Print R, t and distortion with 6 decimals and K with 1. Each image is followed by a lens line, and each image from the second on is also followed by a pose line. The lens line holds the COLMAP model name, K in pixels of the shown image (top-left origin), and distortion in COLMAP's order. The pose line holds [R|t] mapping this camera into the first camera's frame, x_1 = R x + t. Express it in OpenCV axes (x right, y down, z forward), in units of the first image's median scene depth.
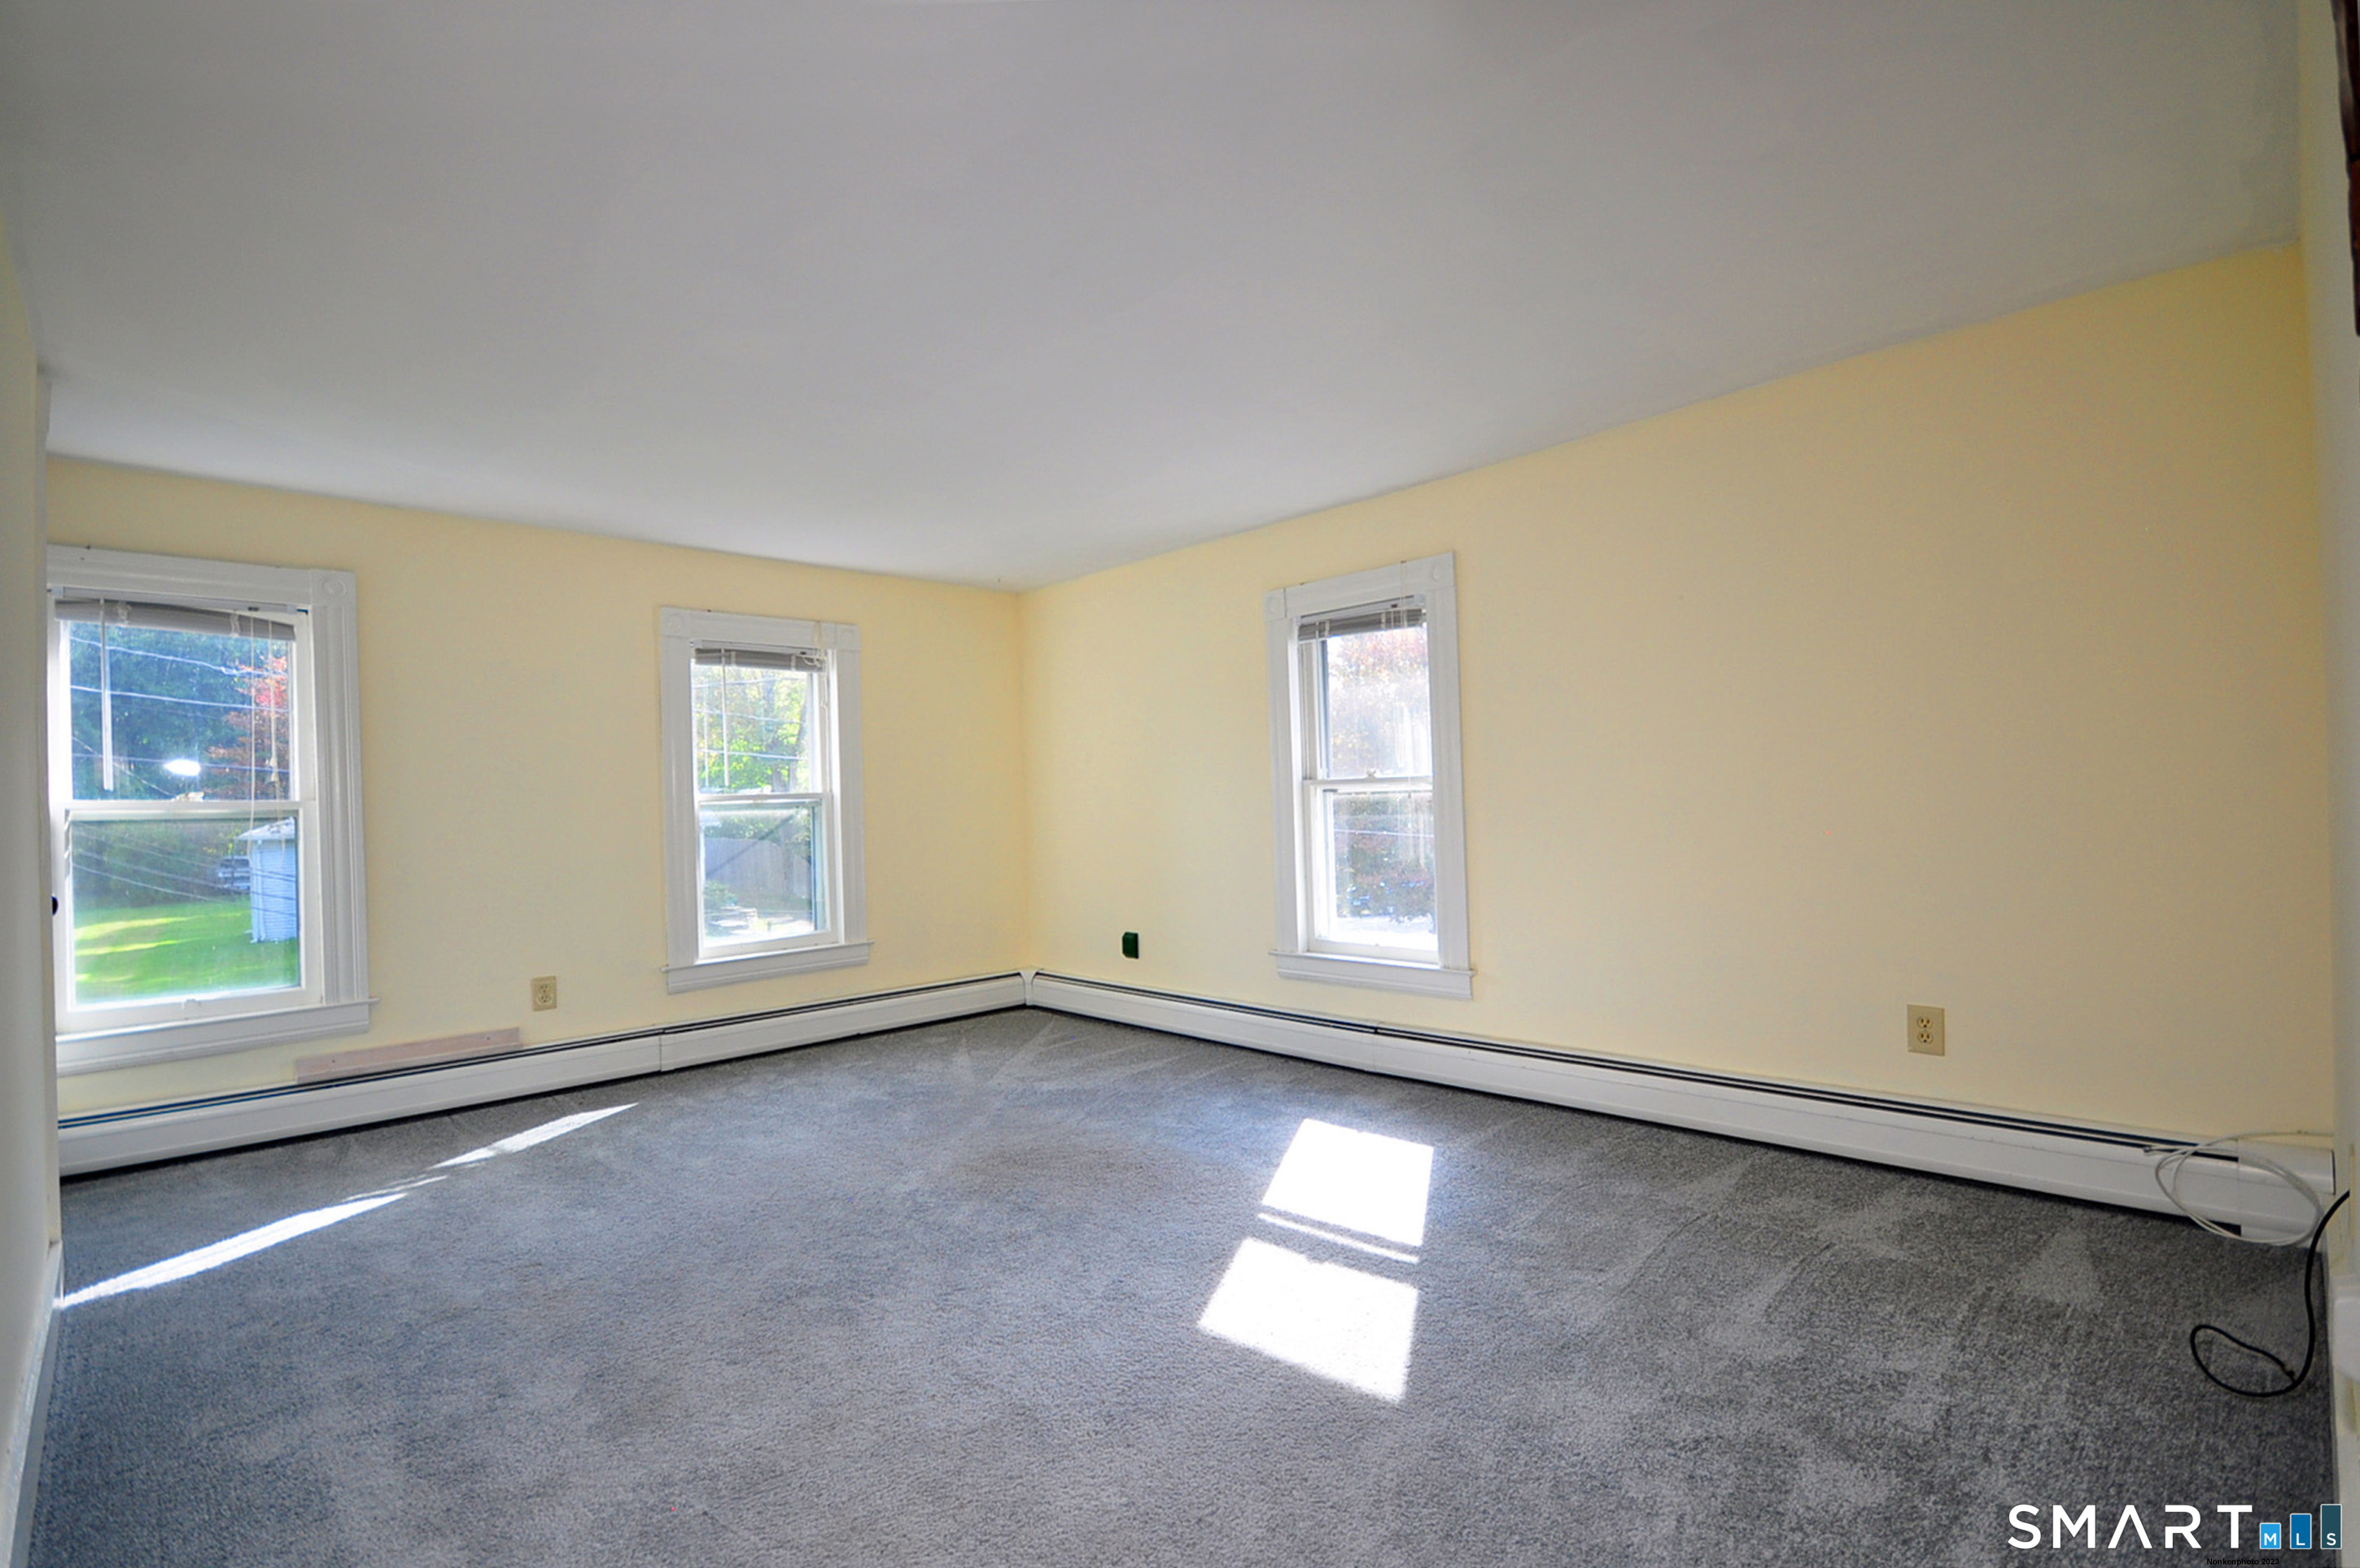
lens RADIAL K [[1060.2, 0, 1166.7], [0, 1060.2, 822.2], [0, 0, 1]] dist [0.003014, -0.002447]
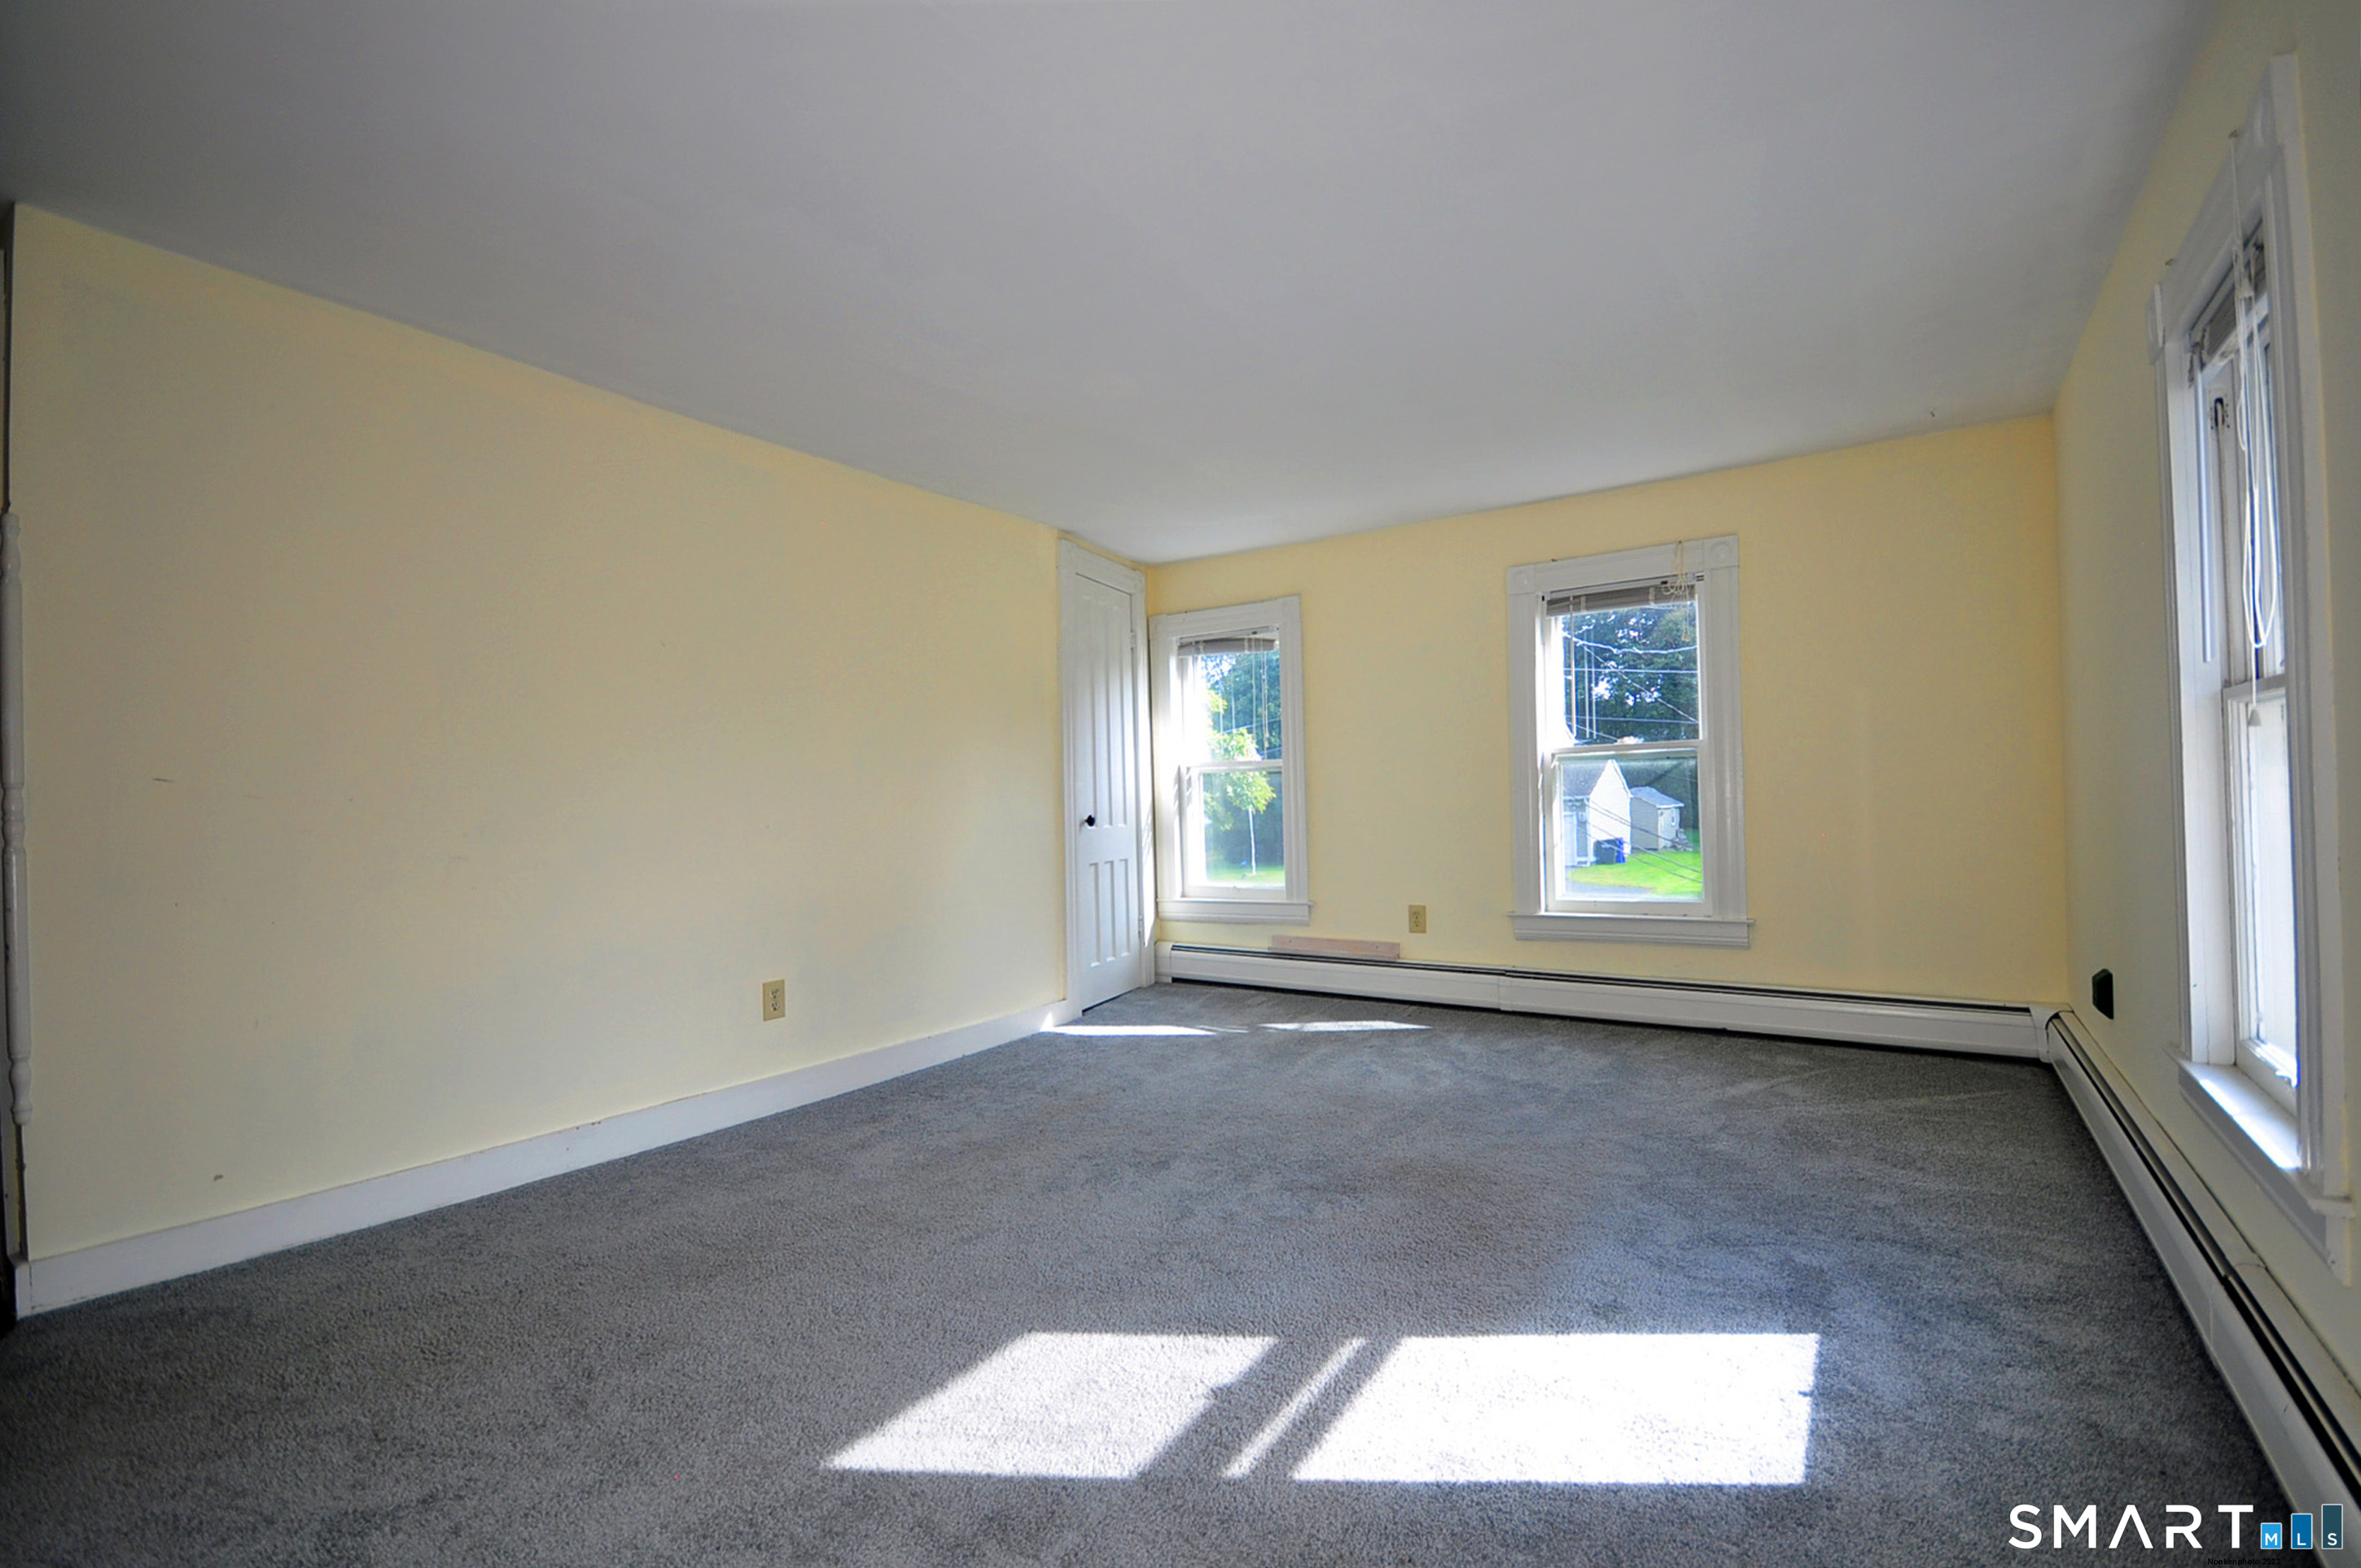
lens RADIAL K [[1060.7, 0, 1193.3], [0, 1060.7, 789.5], [0, 0, 1]] dist [0.003014, -0.002447]
pose [[0.218729, 0.023786, -0.975496, 0.541141], [0.010364, 0.999590, 0.026697, -0.018305], [0.975731, -0.015950, 0.218393, 0.526536]]
